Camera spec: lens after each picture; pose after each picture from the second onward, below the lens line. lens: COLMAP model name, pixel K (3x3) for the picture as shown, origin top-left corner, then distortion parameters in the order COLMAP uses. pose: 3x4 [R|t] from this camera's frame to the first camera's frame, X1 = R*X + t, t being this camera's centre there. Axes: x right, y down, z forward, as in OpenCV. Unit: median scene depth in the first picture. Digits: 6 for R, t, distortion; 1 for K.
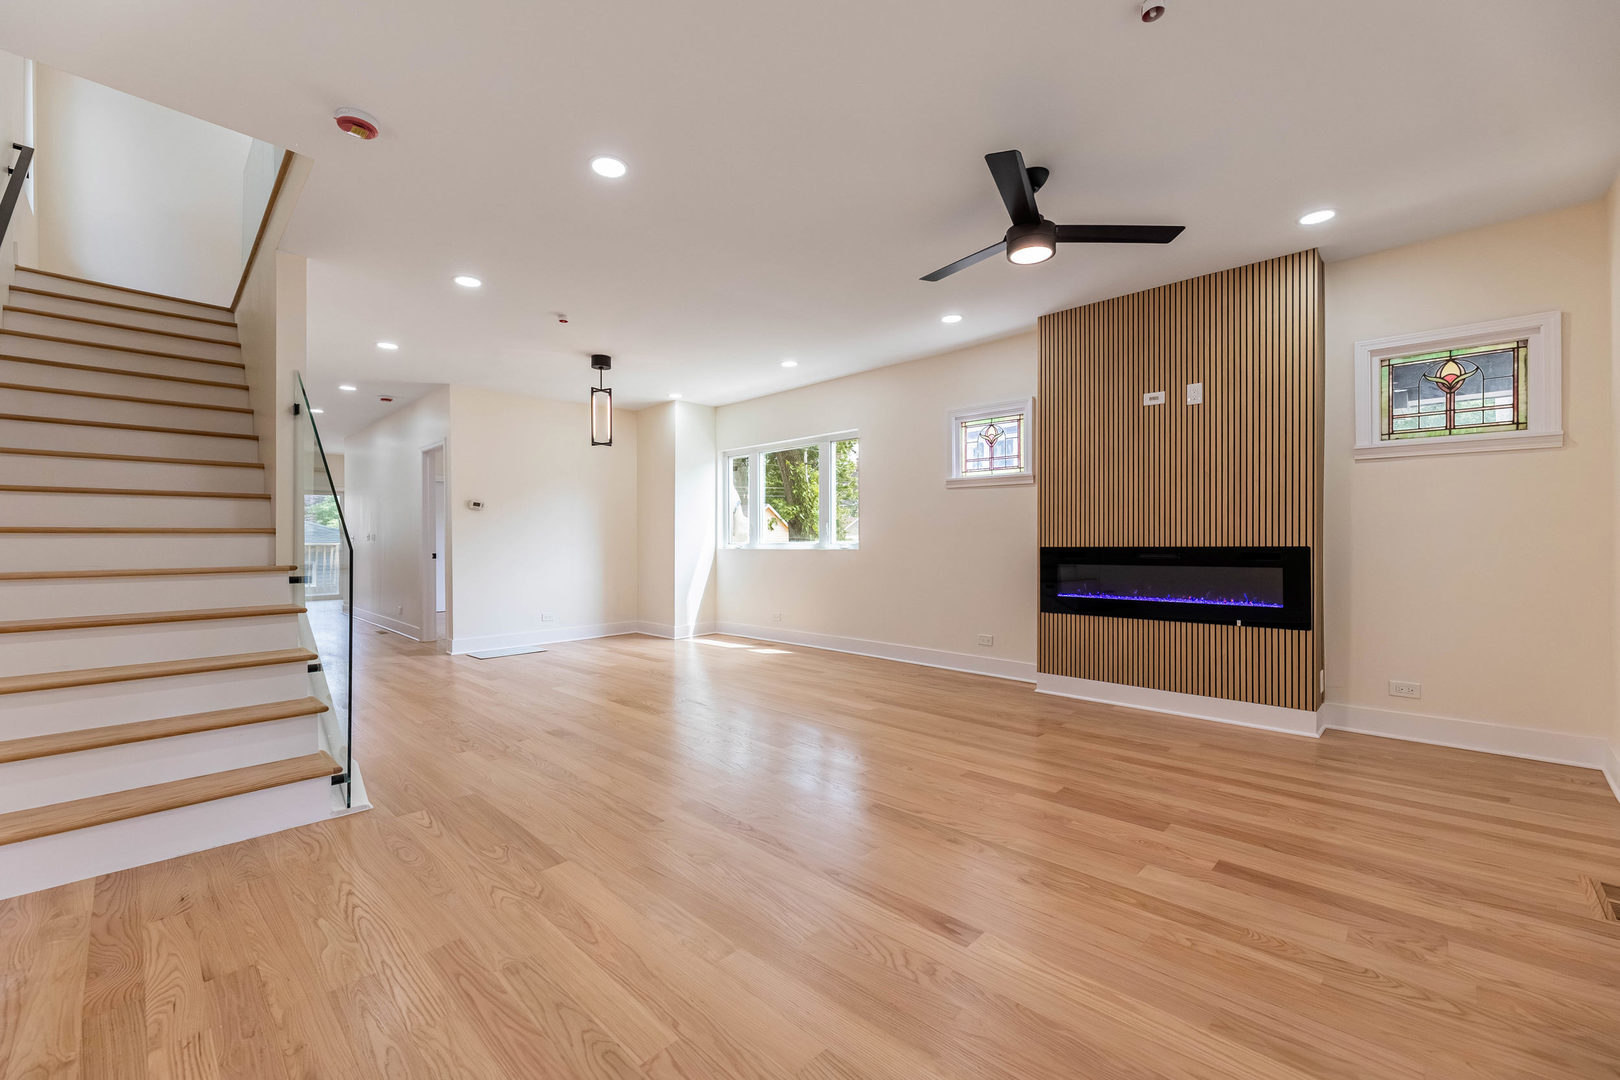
lens RADIAL K [[655.4, 0, 798.5], [0, 655.4, 539.8], [0, 0, 1]] dist [-0.001443, -0.000155]
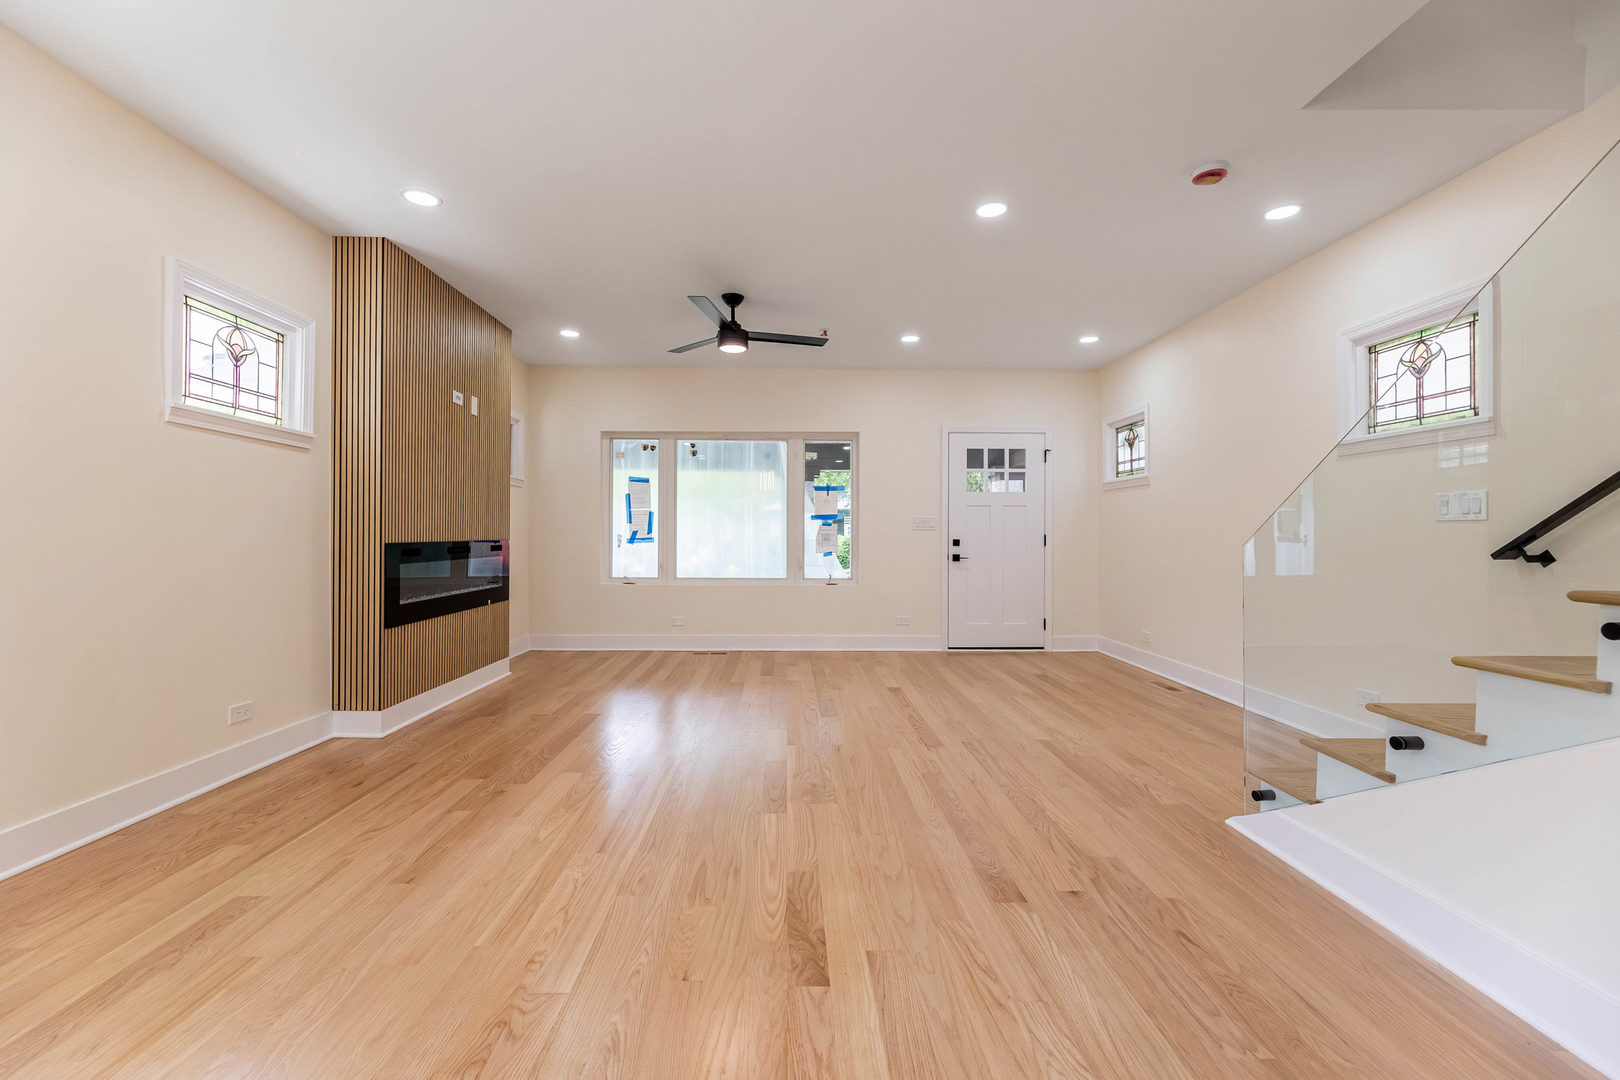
lens RADIAL K [[655.4, 0, 798.5], [0, 655.4, 539.8], [0, 0, 1]] dist [-0.001443, -0.000155]
pose [[-0.715302, -0.002725, 0.698810, -0.595481], [-0.002554, 0.999996, 0.001284, 0.005712], [-0.698811, -0.000866, -0.715306, 1.439518]]
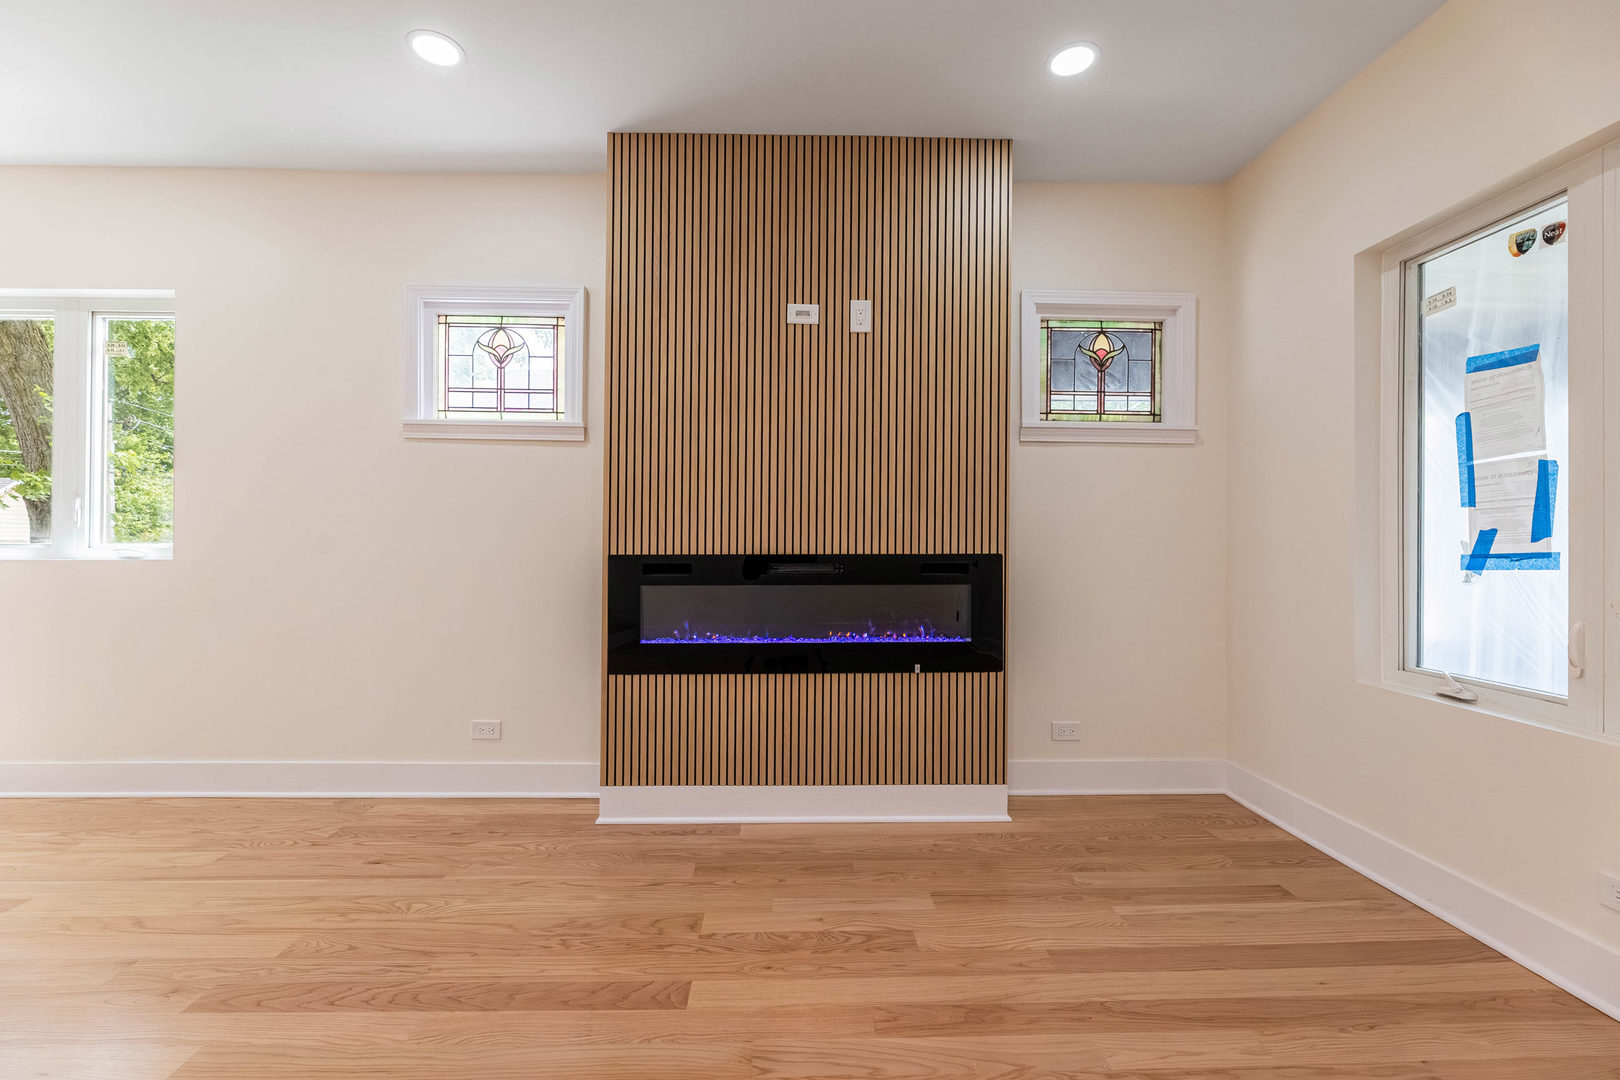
lens RADIAL K [[669.4, 0, 801.0], [0, 669.4, 541.0], [0, 0, 1]] dist [-0.001873, -0.000149]
pose [[0.691871, 0.007879, 0.721979, 0.093743], [-0.006735, 0.999967, -0.004460, 0.000879], [-0.721990, -0.001777, 0.691901, 0.597406]]
